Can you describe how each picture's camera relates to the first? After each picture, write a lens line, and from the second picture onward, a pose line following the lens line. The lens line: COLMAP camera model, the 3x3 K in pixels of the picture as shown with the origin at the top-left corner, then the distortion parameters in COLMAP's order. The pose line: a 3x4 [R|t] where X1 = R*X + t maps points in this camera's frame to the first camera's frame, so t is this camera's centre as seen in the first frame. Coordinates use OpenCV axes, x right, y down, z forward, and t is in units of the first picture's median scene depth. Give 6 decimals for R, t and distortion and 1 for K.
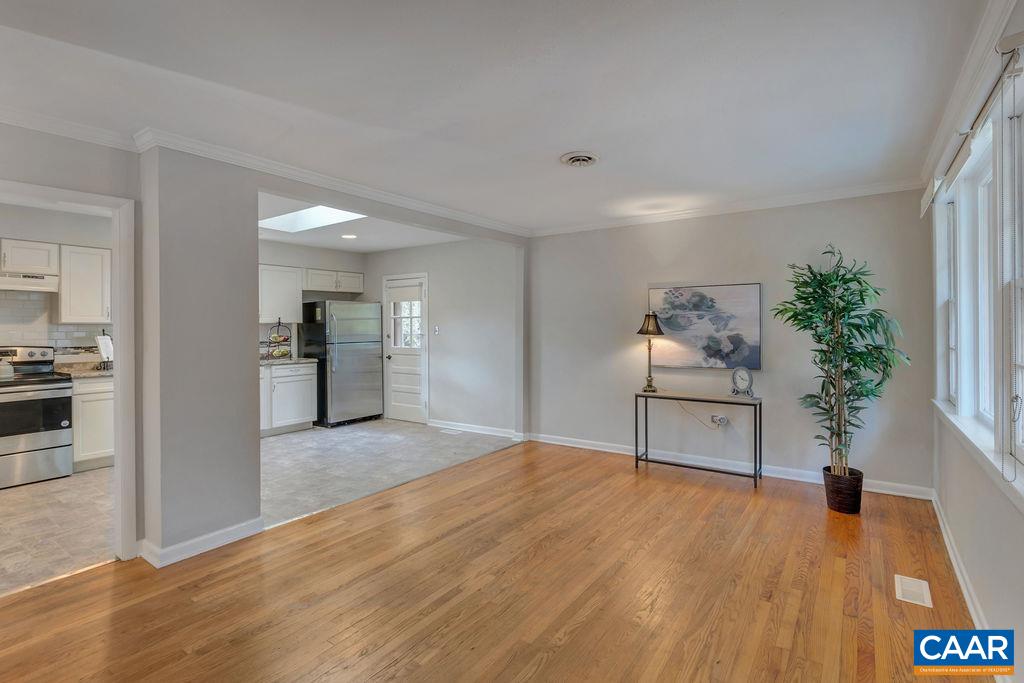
lens RADIAL K [[483.7, 0, 532.5], [0, 483.7, 324.8], [0, 0, 1]] dist [0.012613, -0.003225]
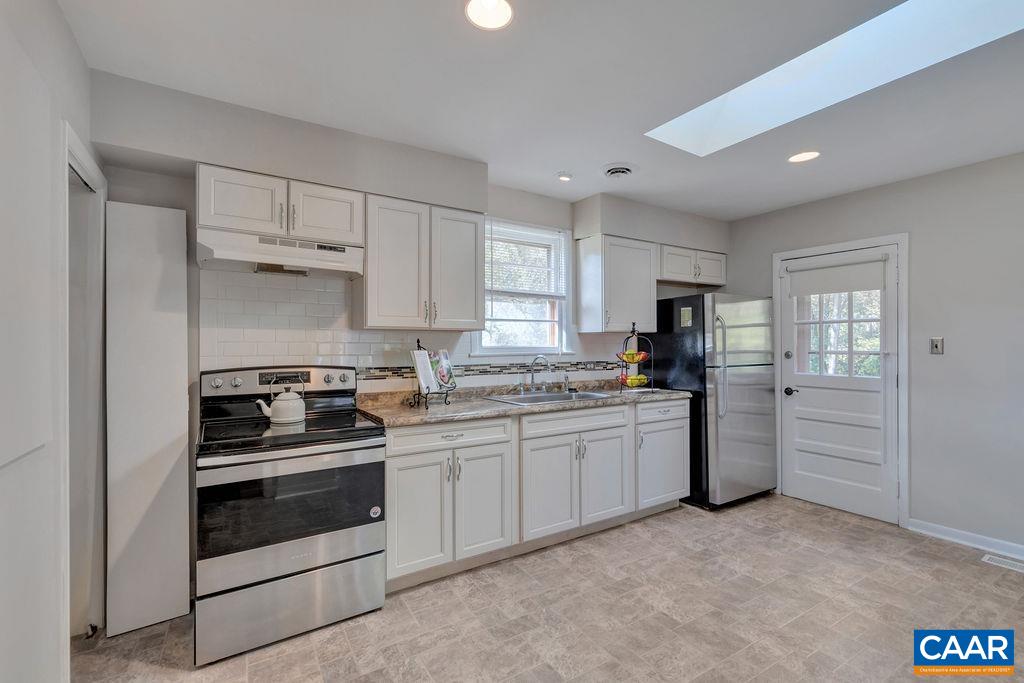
lens RADIAL K [[455.7, 0, 523.5], [0, 455.7, 343.2], [0, 0, 1]] dist [0.005151, -0.001889]
pose [[0.924502, 0.007021, -0.381113, -0.430891], [-0.004739, 0.999965, 0.006925, 0.007662], [0.381149, -0.004596, 0.924502, 0.418033]]
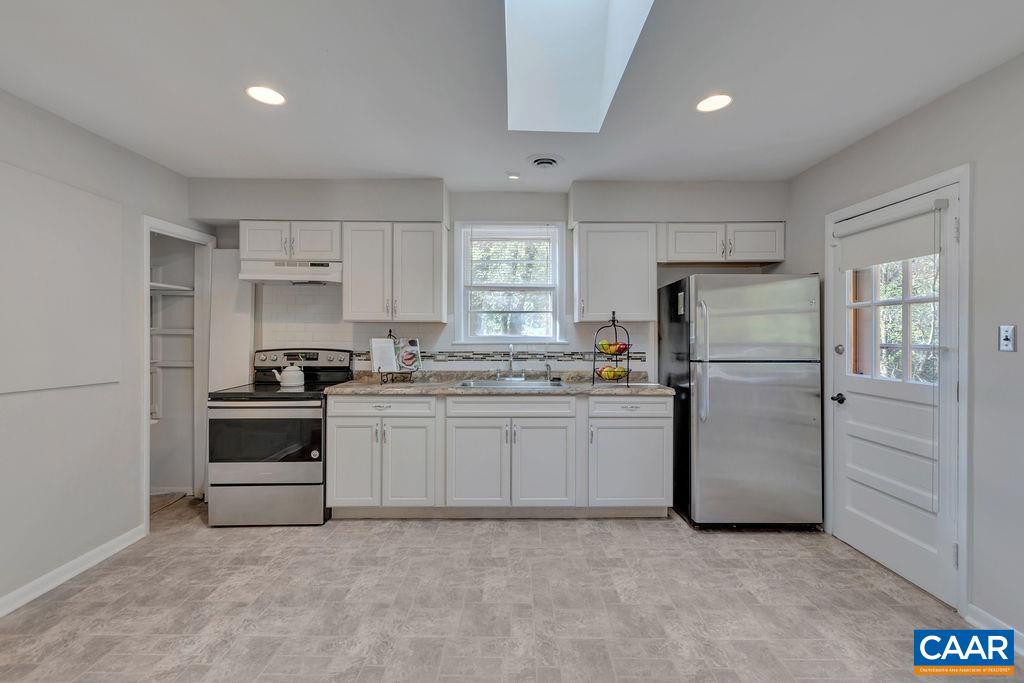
lens RADIAL K [[455.7, 0, 519.8], [0, 455.7, 334.9], [0, 0, 1]] dist [0.005151, -0.001889]
pose [[0.577781, 0.010812, -0.816121, -0.145113], [-0.002208, 0.999929, 0.011684, 0.007000], [0.816189, -0.004949, 0.577764, 0.597314]]
